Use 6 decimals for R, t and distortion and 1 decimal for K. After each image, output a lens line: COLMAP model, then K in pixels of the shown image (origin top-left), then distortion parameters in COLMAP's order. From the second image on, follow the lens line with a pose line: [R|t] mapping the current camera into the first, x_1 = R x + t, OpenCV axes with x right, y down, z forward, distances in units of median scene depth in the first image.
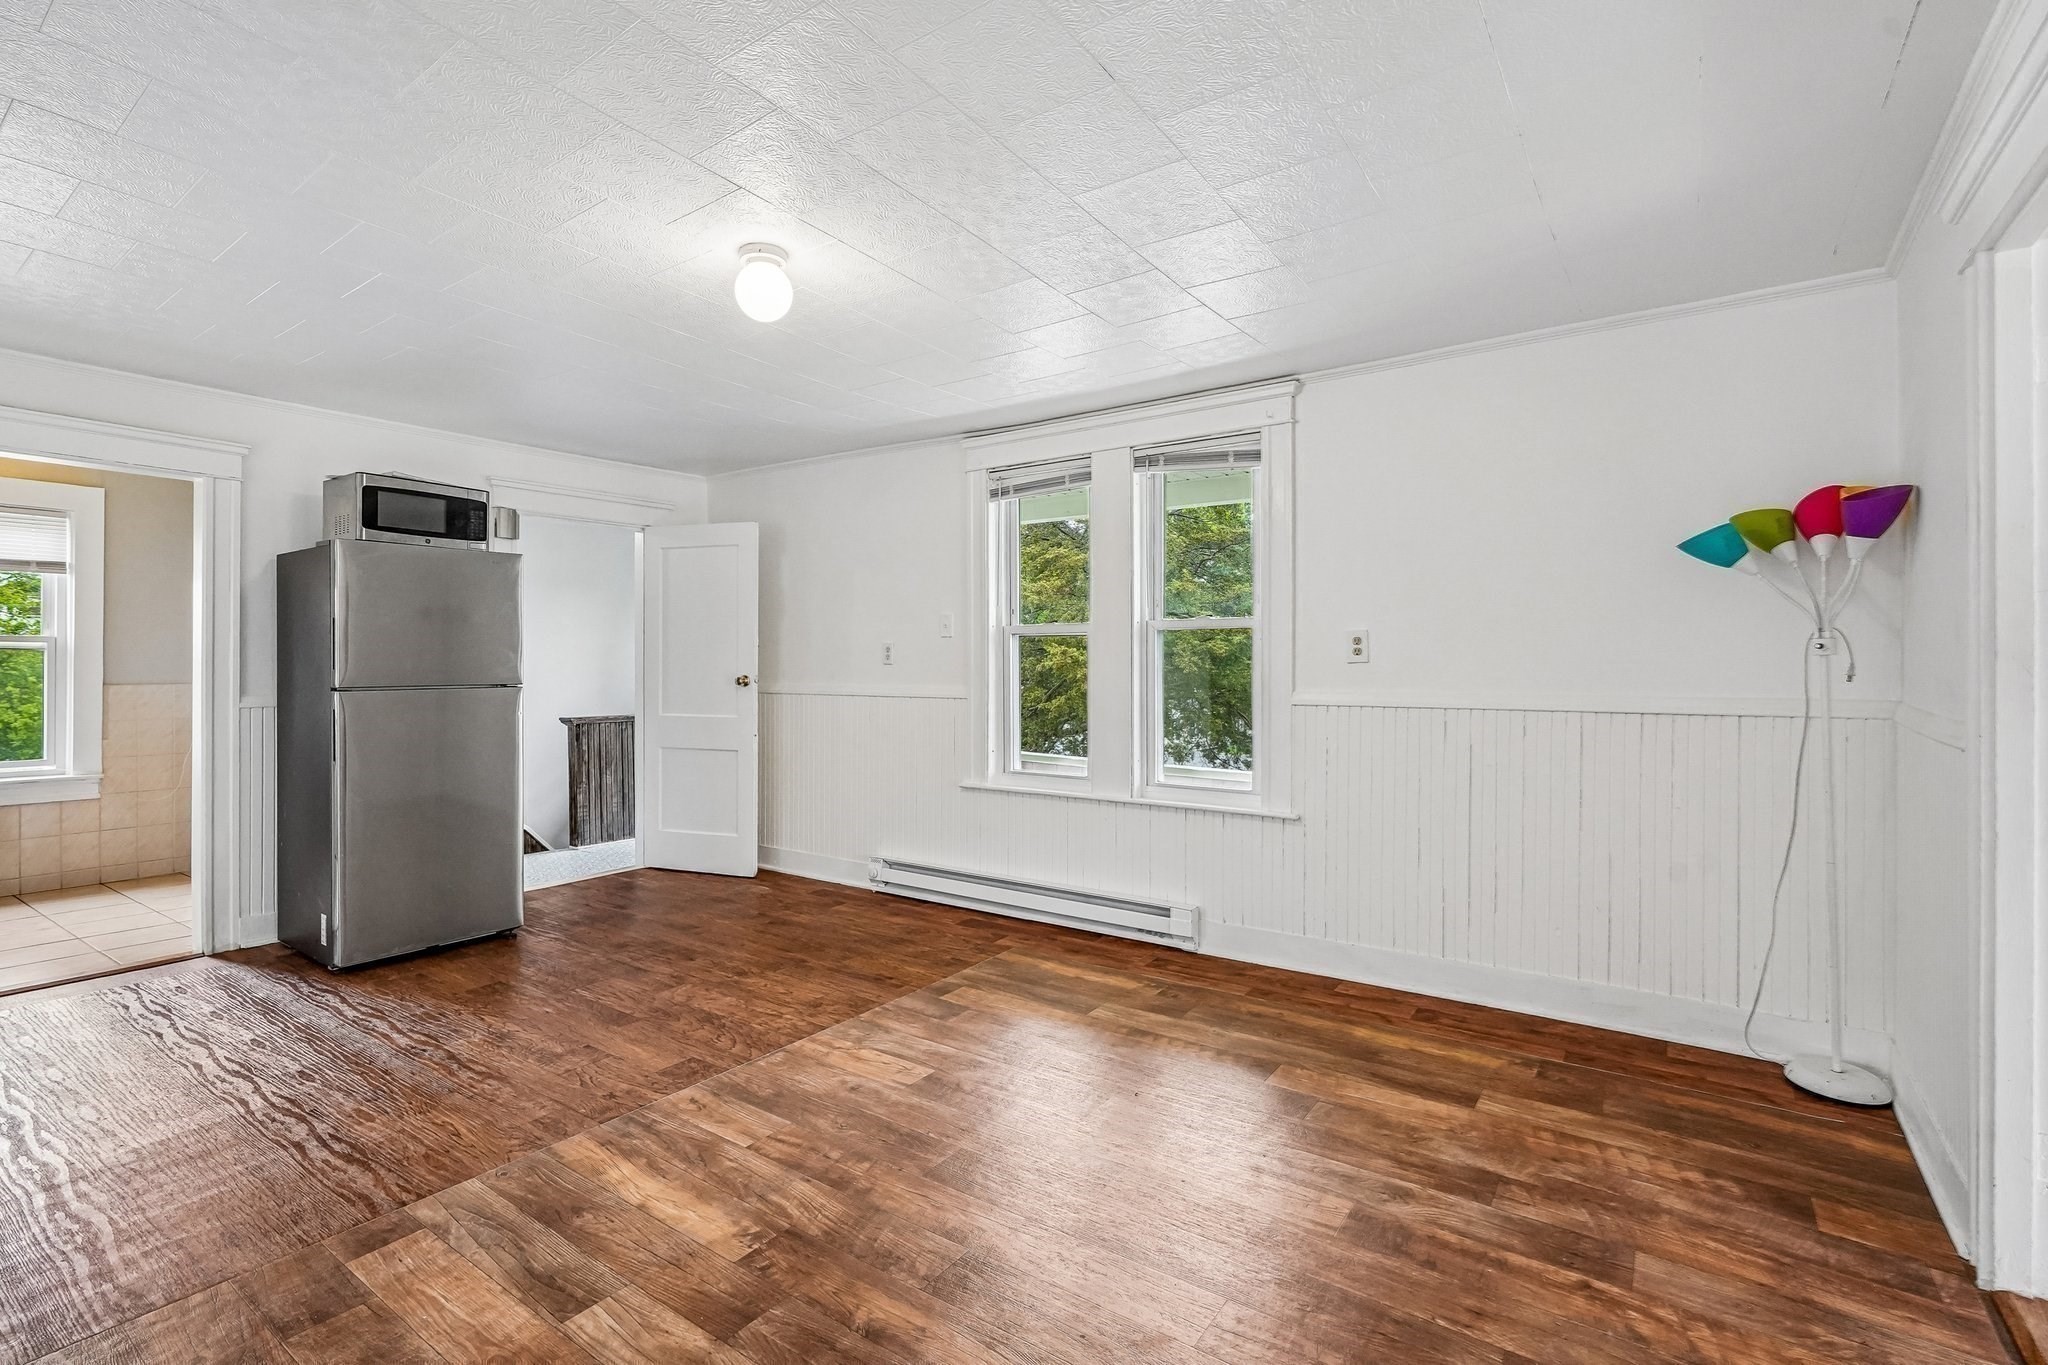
lens RADIAL K [[952.5, 0, 1019.1], [0, 952.5, 667.0], [0, 0, 1]] dist [0.005146, 0.000704]
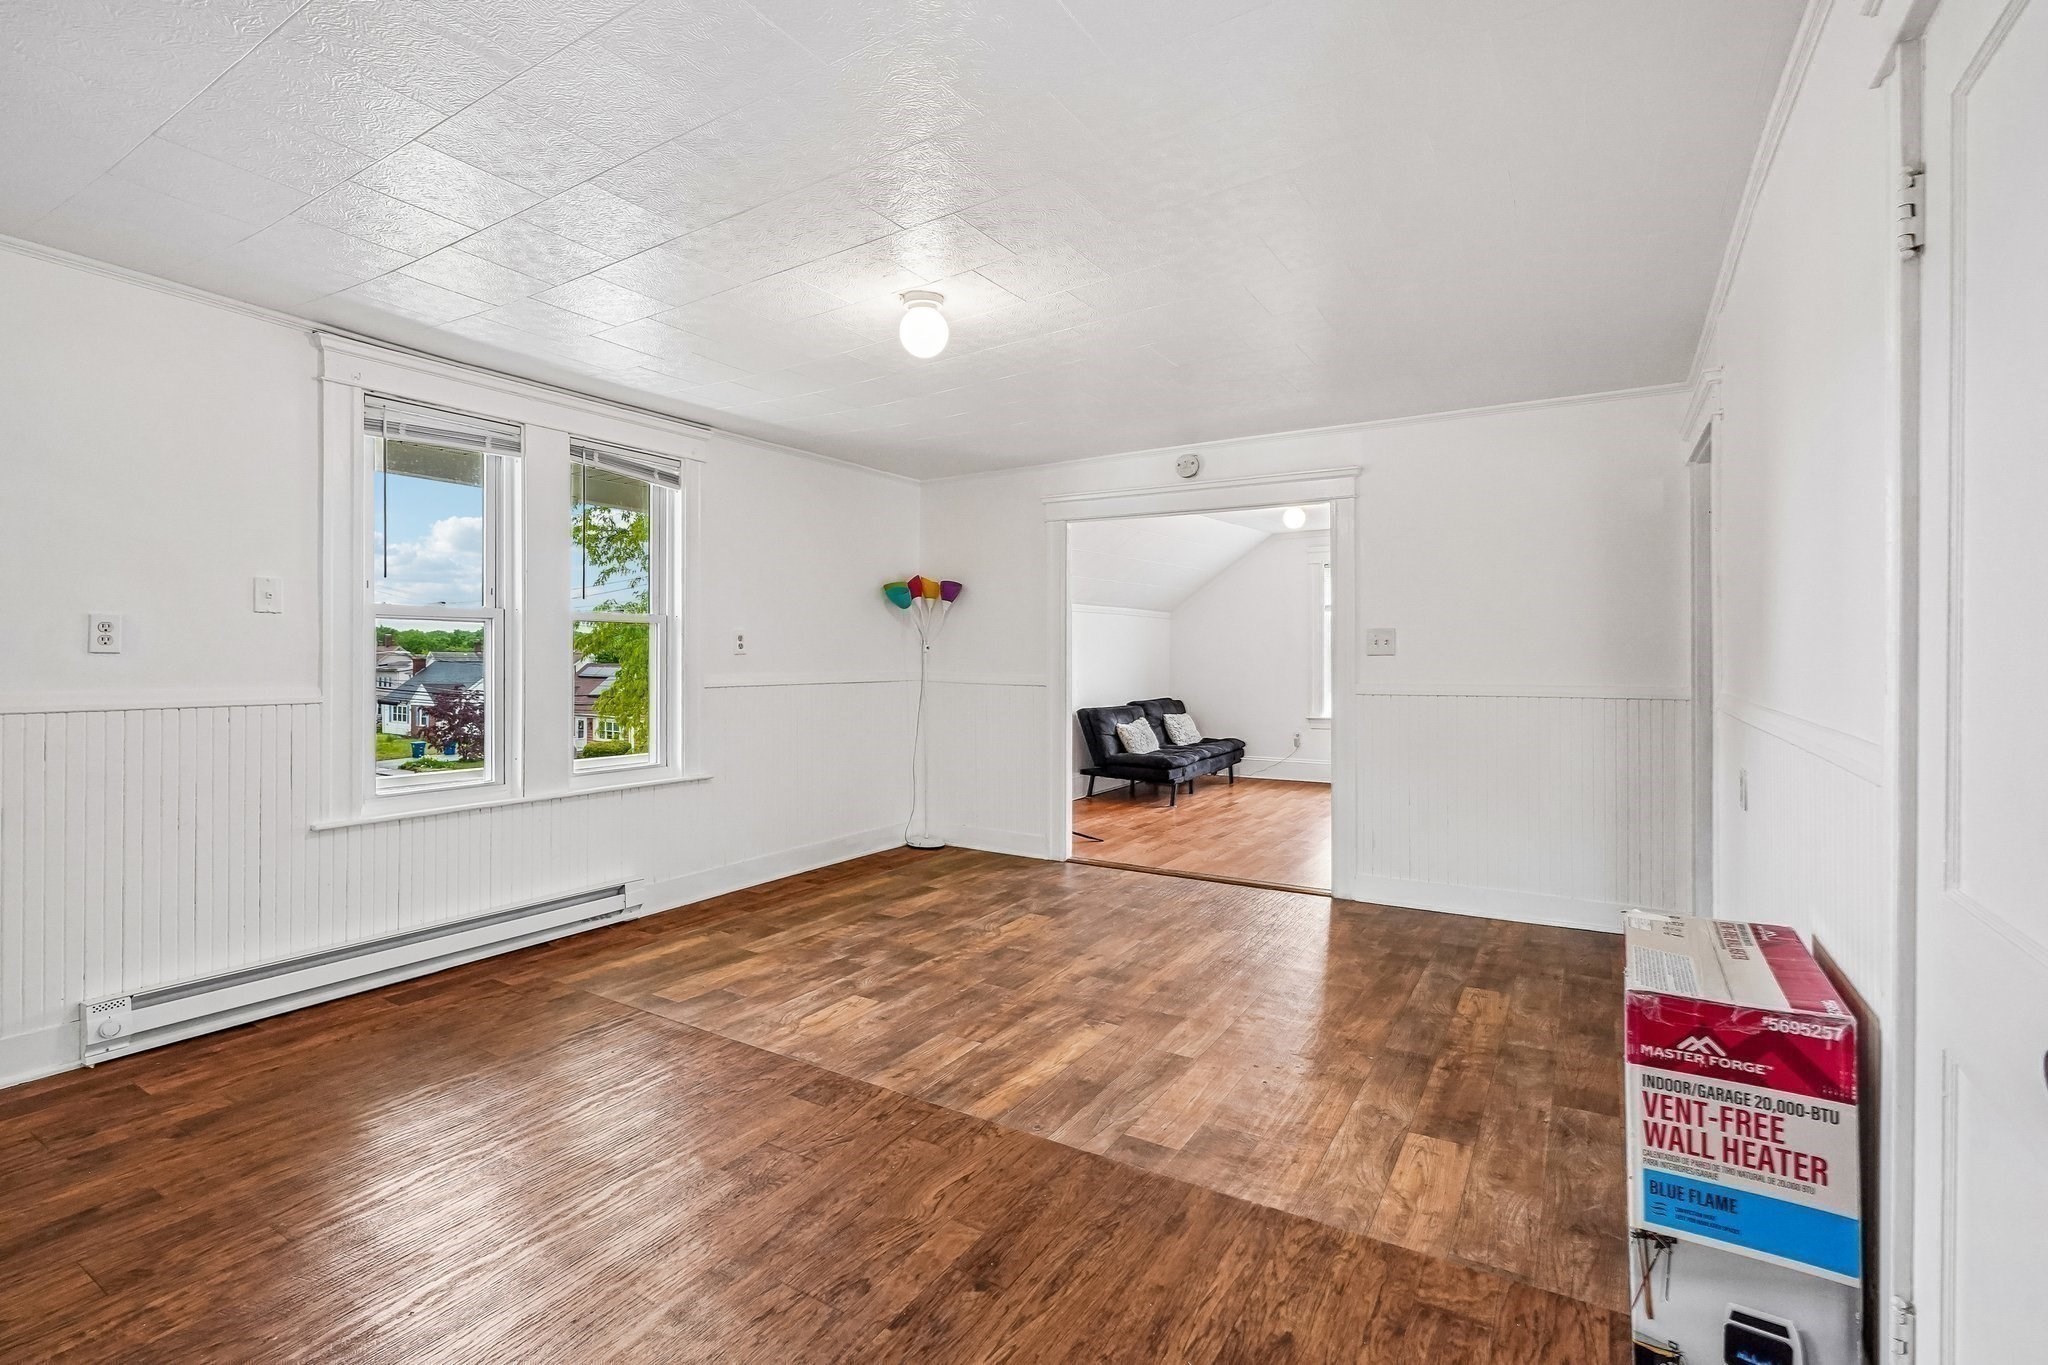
lens RADIAL K [[952.5, 0, 1019.1], [0, 952.5, 667.0], [0, 0, 1]] dist [0.005146, 0.000704]
pose [[-0.080273, -0.010846, 0.996714, -1.194661], [0.002844, 0.999934, 0.011110, -0.000428], [-0.996769, 0.003726, -0.080236, 0.822640]]
